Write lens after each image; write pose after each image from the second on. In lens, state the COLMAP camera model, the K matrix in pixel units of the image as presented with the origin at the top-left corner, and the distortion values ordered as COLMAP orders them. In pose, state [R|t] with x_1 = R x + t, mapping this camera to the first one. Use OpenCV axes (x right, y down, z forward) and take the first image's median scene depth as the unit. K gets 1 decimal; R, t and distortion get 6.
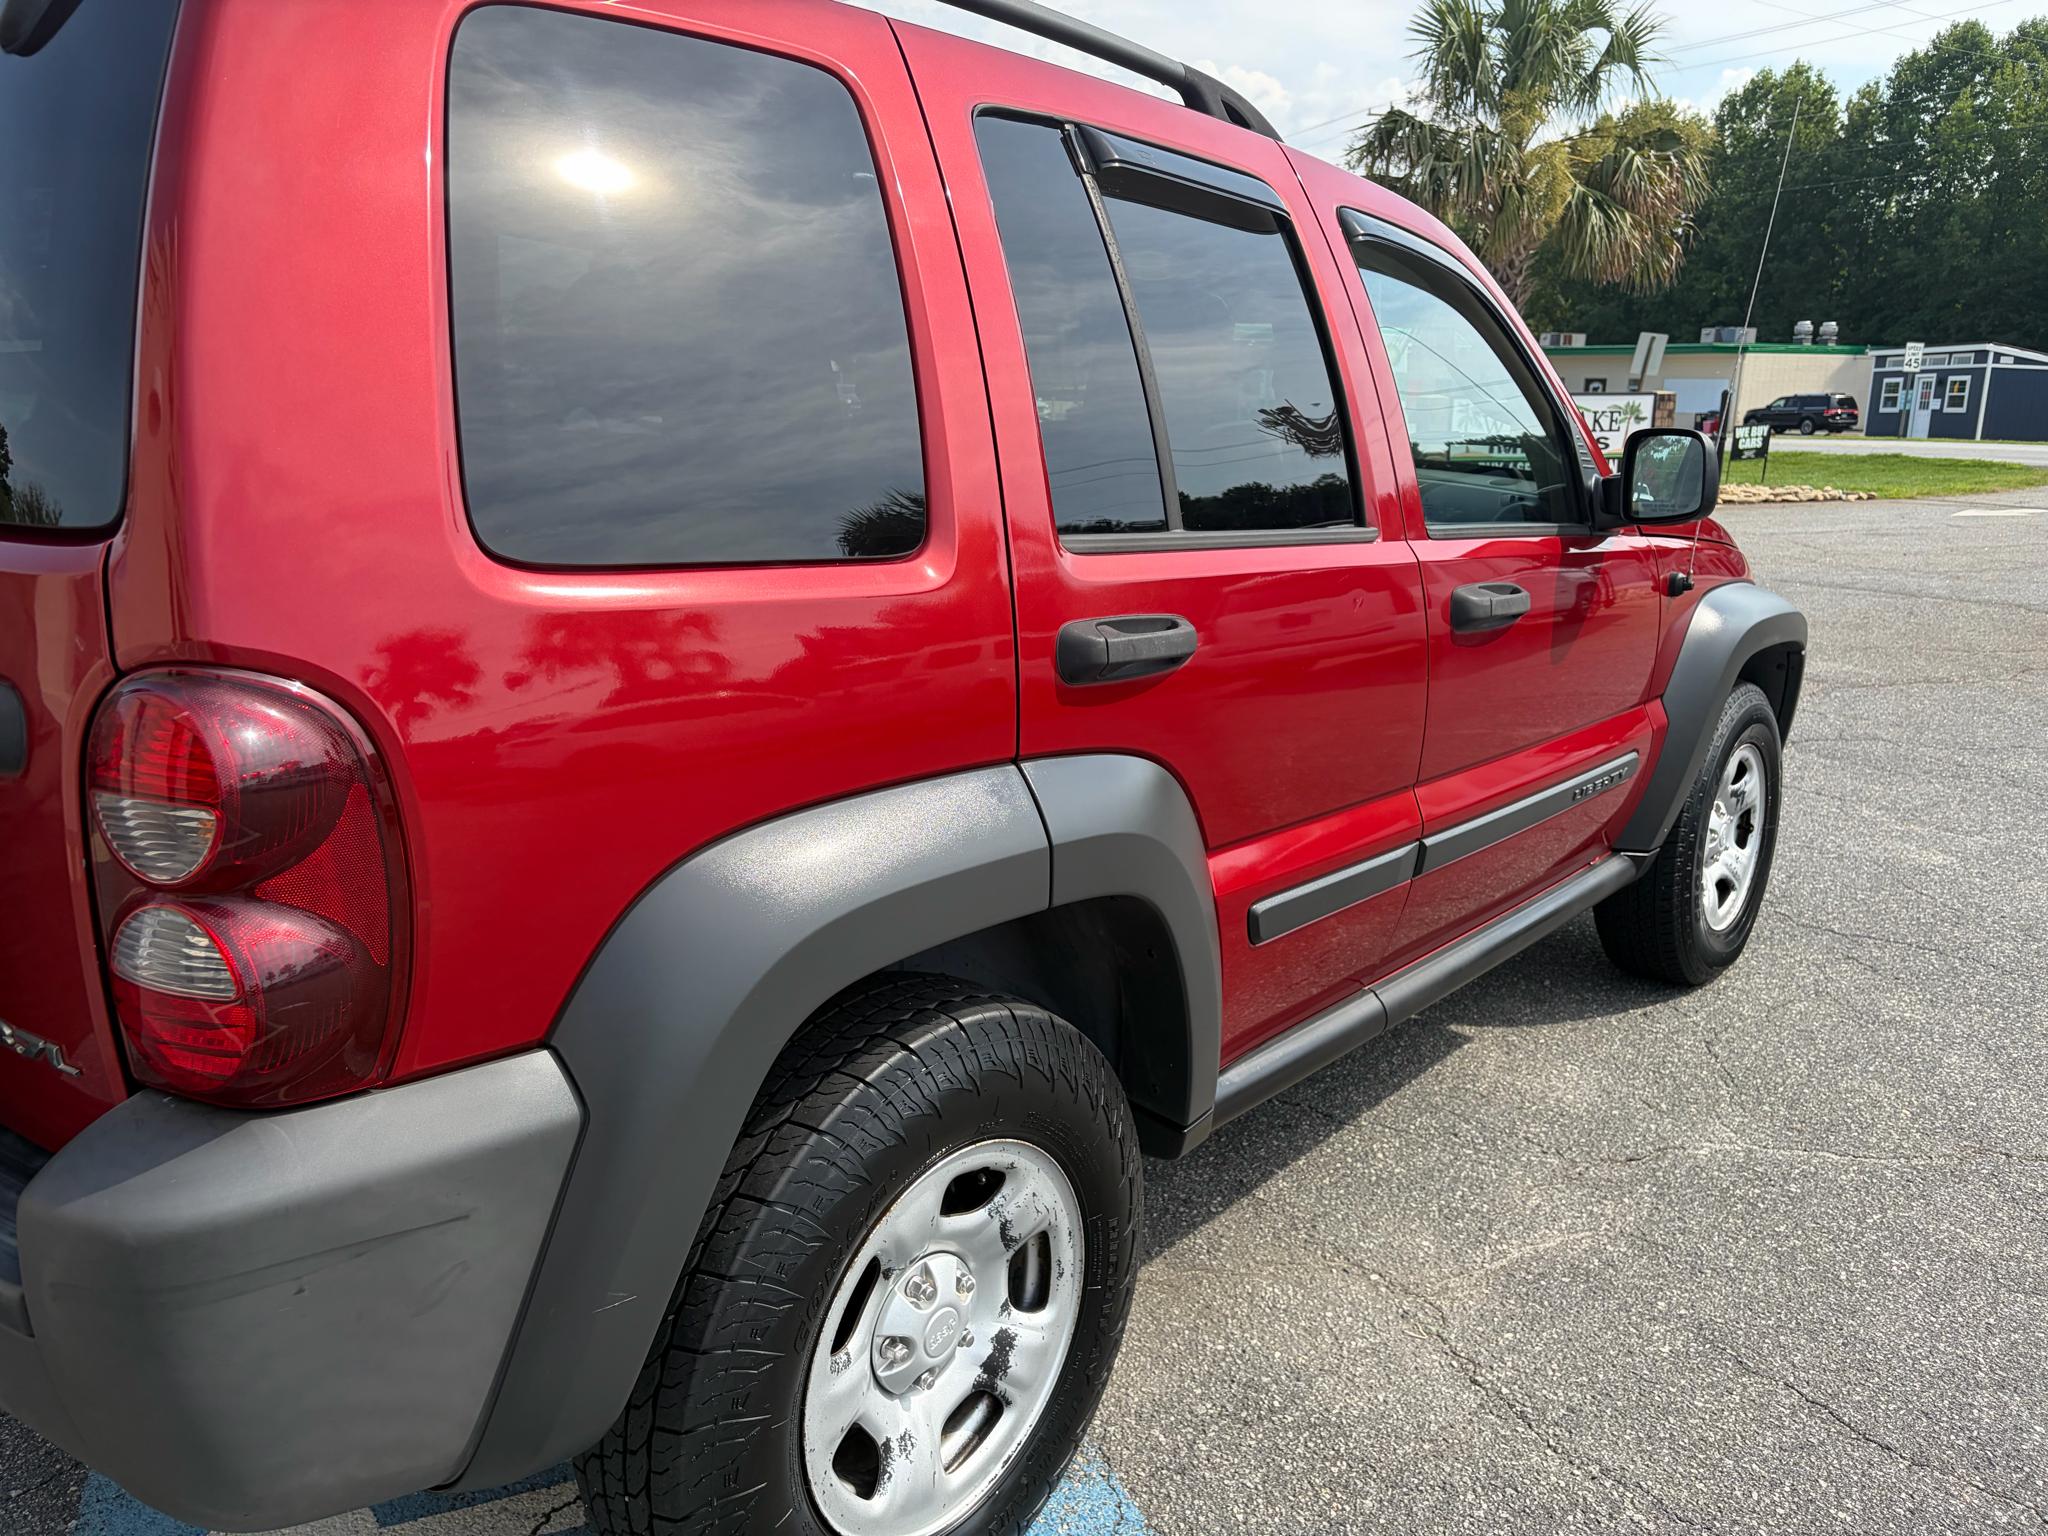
lens RADIAL K [[1514.6, 0, 1024.0], [0, 1514.6, 768.0], [0, 0, 1]] dist [0.000515, -0.017936]
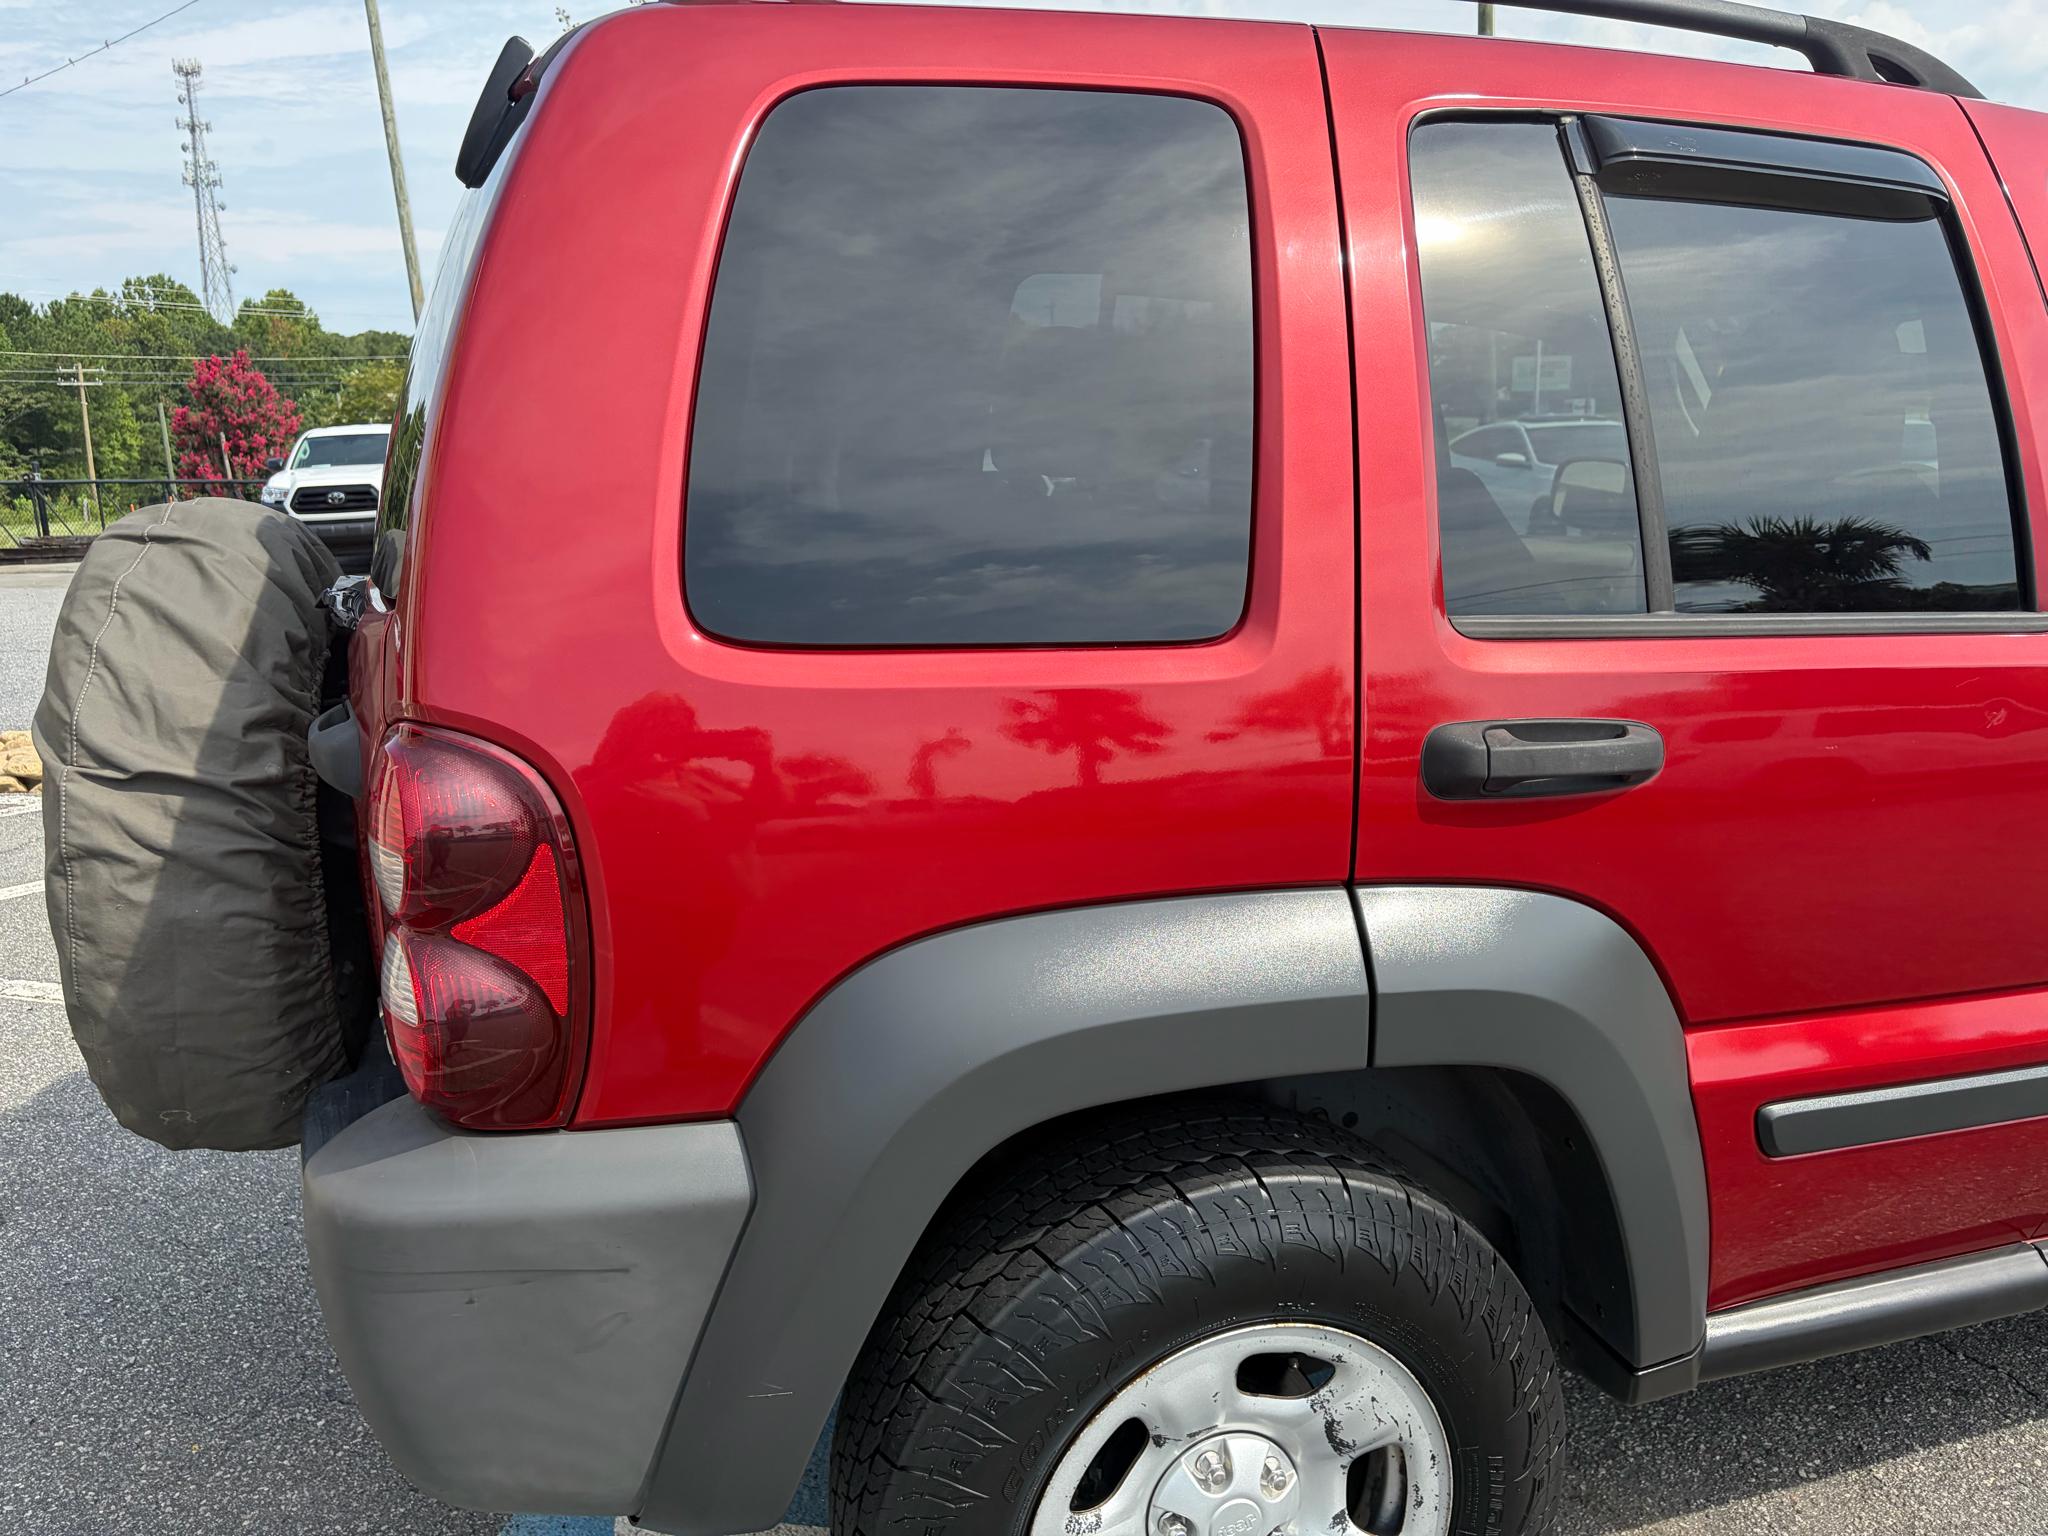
lens RADIAL K [[1504.0, 0, 1031.8], [0, 1504.0, 789.4], [0, 0, 1]] dist [0.031264, -0.052111]
pose [[0.843015, 0.084382, -0.531230, 0.261997], [-0.093423, 0.995577, 0.009887, -0.045513], [0.529715, 0.041294, 0.847170, 0.175360]]
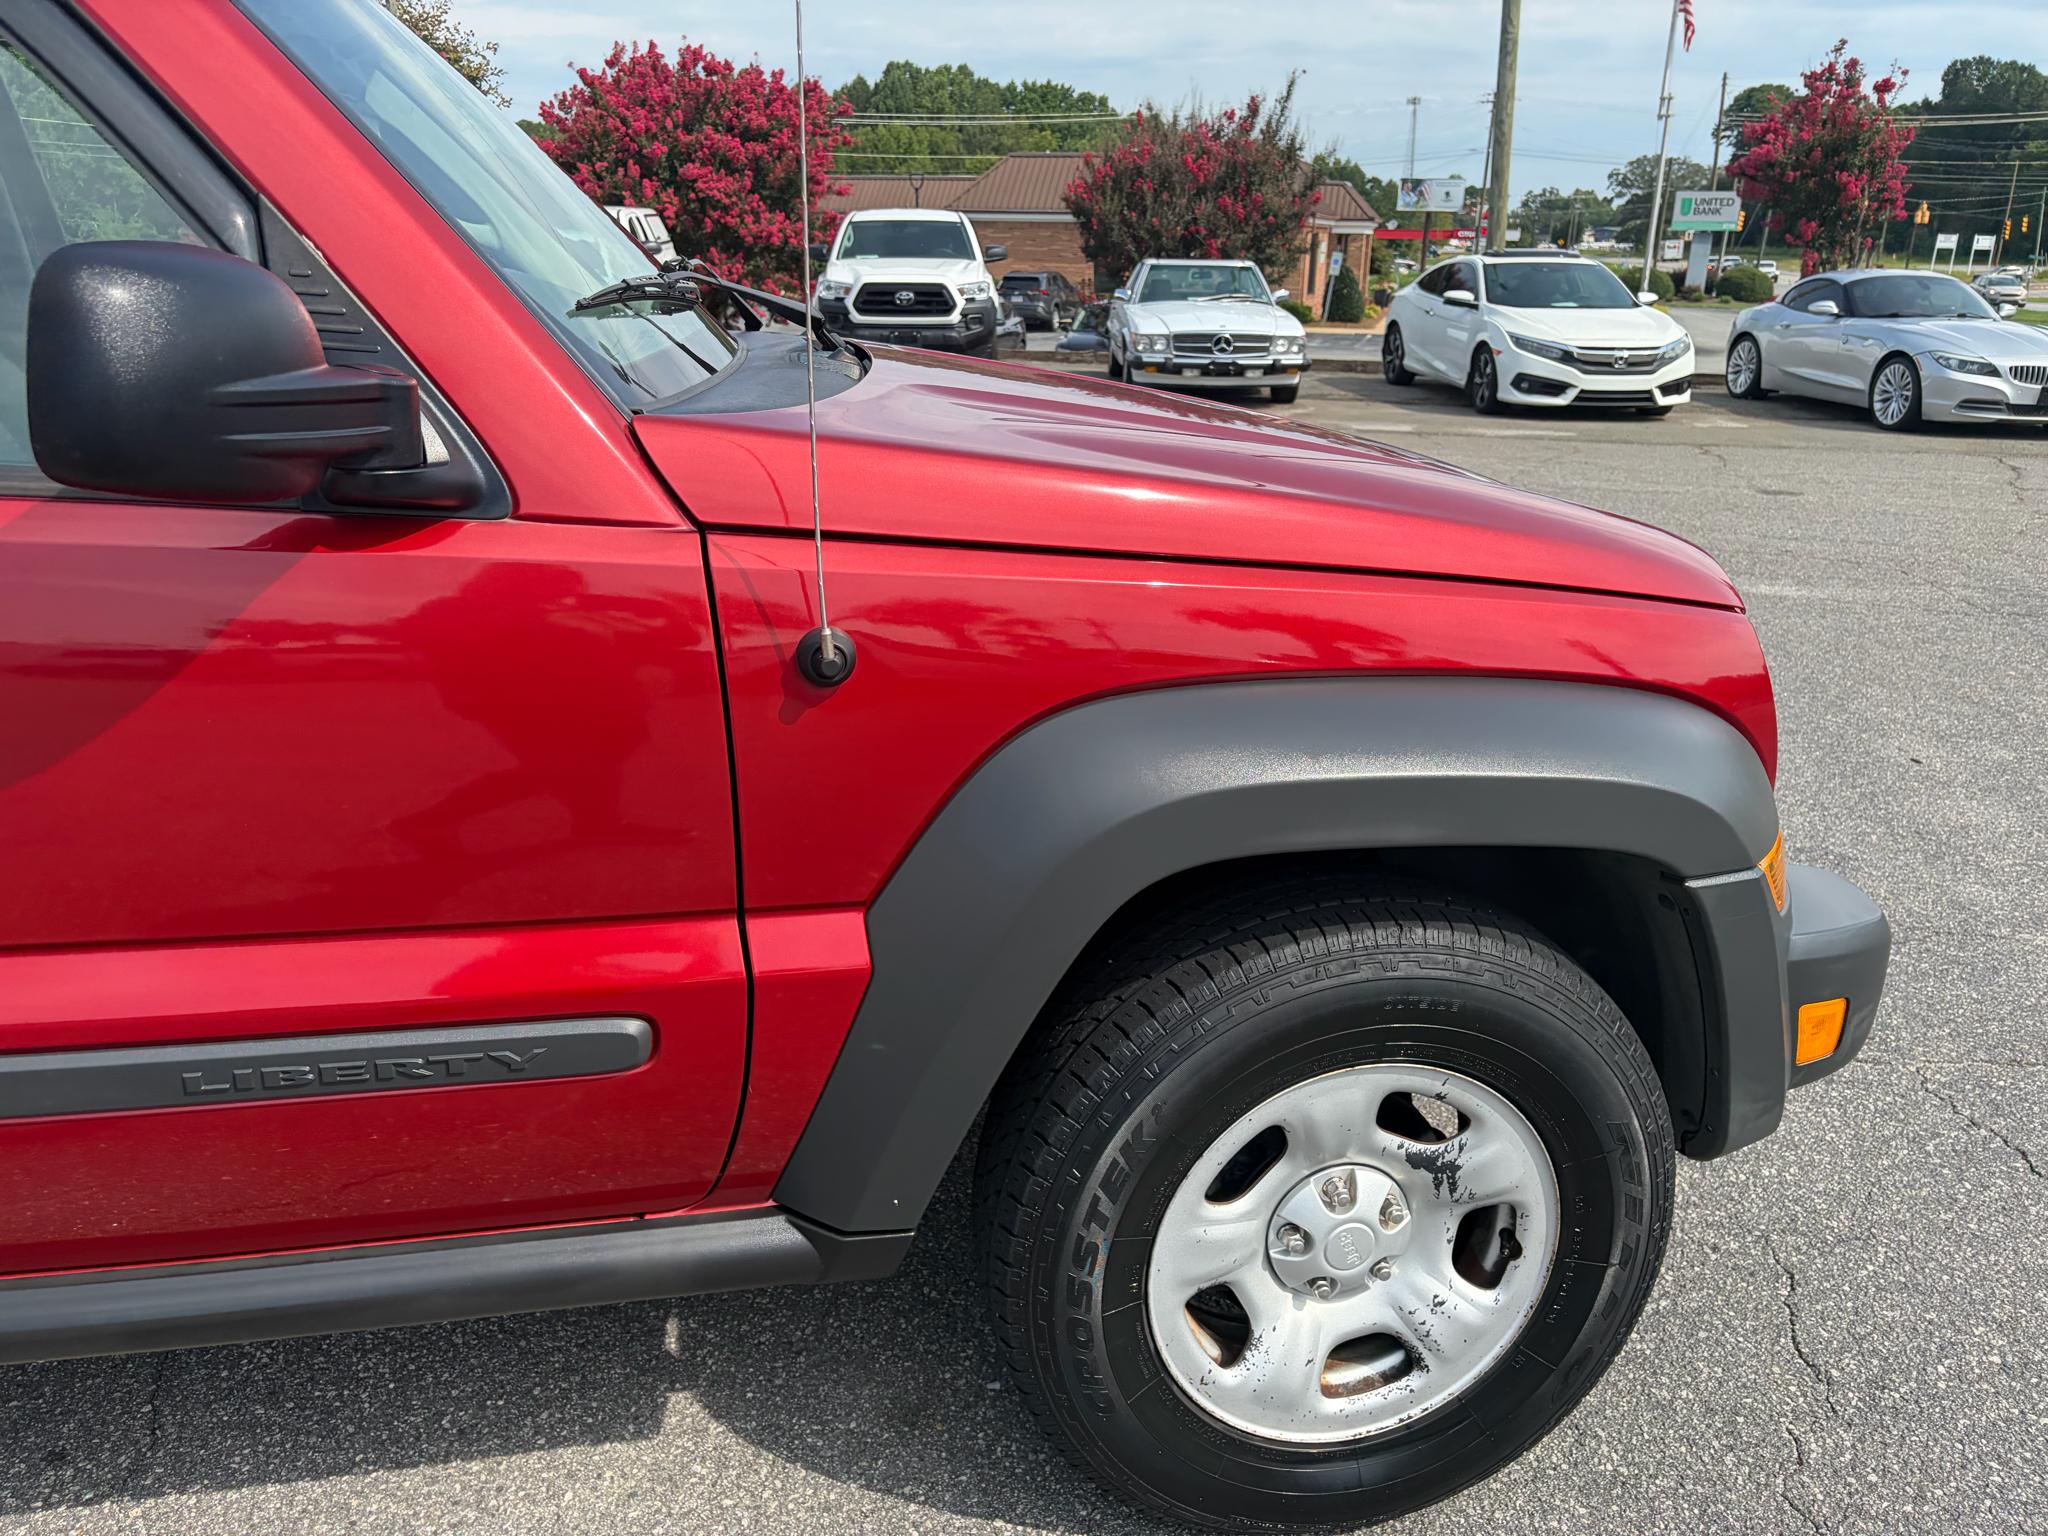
lens RADIAL K [[1504.0, 0, 1031.8], [0, 1504.0, 789.4], [0, 0, 1]] dist [0.031264, -0.052111]
pose [[0.791460, 0.200895, -0.577263, 1.276876], [-0.154009, 0.979516, 0.129730, -0.260799], [0.591500, -0.013773, 0.806187, 1.245672]]
